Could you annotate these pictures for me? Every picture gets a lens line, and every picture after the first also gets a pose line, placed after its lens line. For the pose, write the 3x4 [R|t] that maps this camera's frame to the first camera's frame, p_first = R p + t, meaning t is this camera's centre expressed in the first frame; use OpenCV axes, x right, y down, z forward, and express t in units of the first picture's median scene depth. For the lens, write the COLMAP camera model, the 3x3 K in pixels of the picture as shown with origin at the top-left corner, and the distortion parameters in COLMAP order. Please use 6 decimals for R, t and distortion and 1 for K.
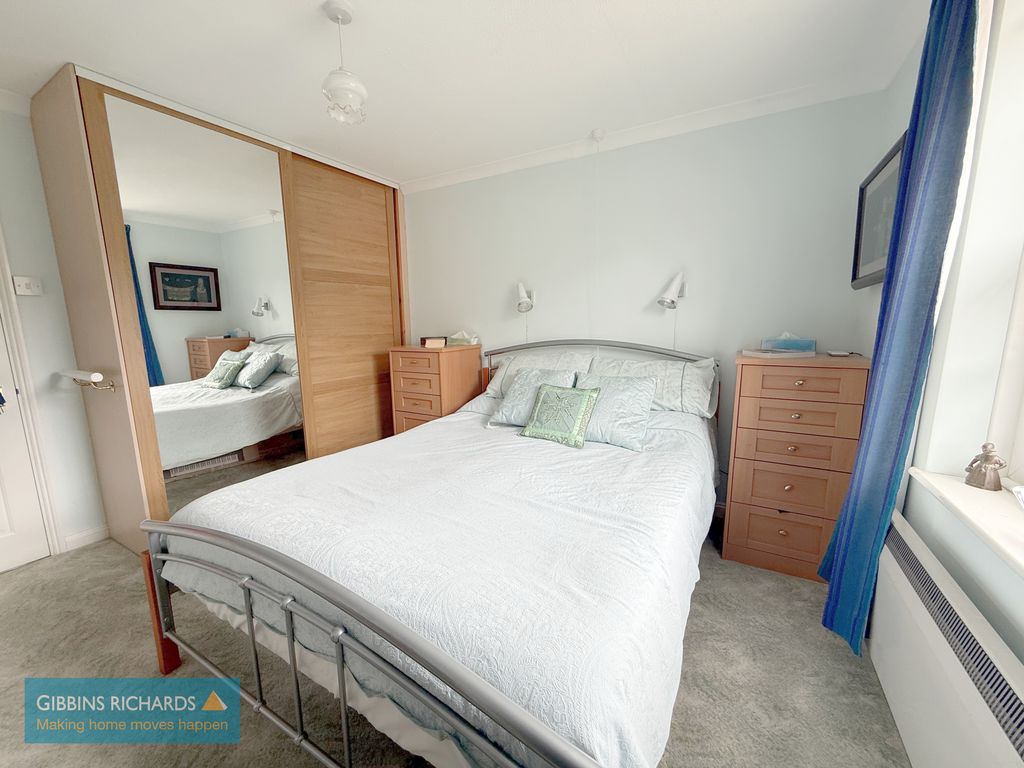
lens RADIAL K [[407.7, 0, 509.3], [0, 407.7, 387.7], [0, 0, 1]] dist [0.000656, 0.000116]
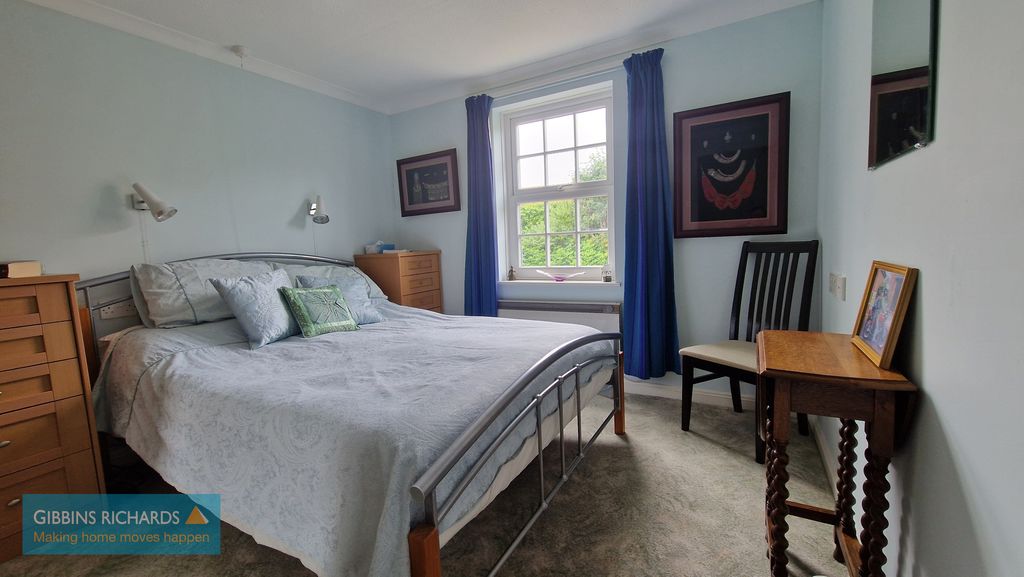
lens RADIAL K [[412.7, 0, 510.4], [0, 412.7, 272.3], [0, 0, 1]] dist [0.003435, -0.002231]
pose [[0.005919, -0.074518, 0.997202, -0.825843], [0.195740, 0.978015, 0.071922, -0.020286], [-0.980638, 0.194766, 0.020375, 0.411617]]
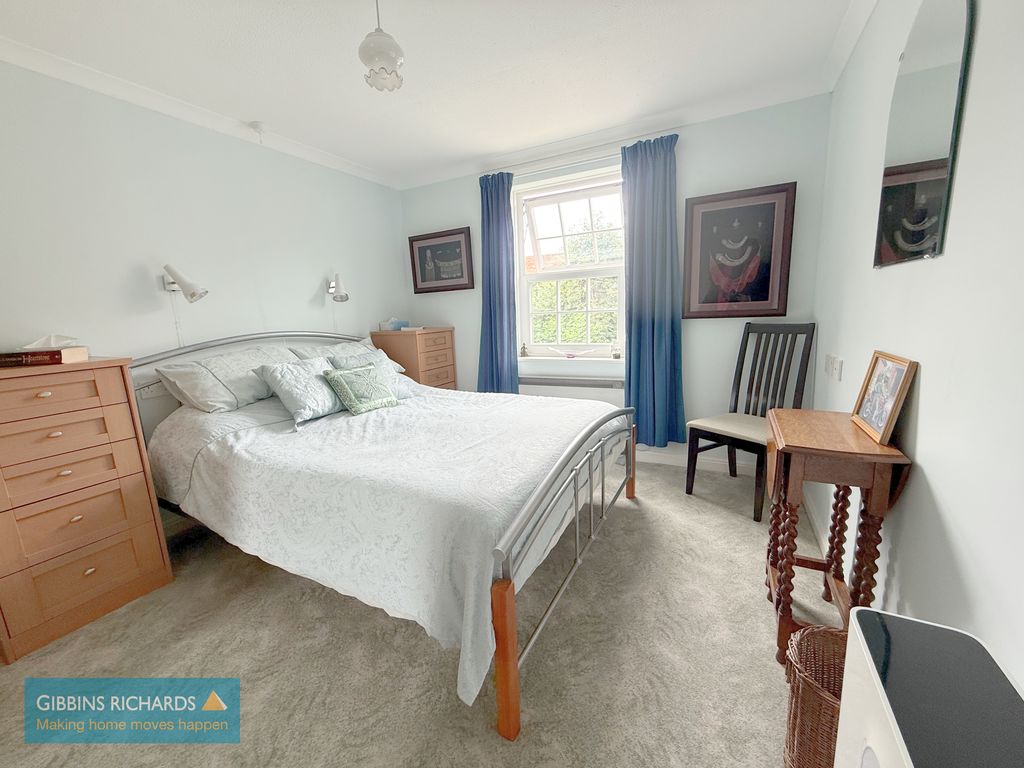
lens RADIAL K [[407.7, 0, 515.7], [0, 407.7, 373.1], [0, 0, 1]] dist [0.000656, 0.000116]
pose [[-0.040626, -0.153366, 0.987334, -0.869208], [0.190906, 0.968754, 0.158335, -0.067405], [-0.980767, 0.194920, -0.010078, 0.491527]]
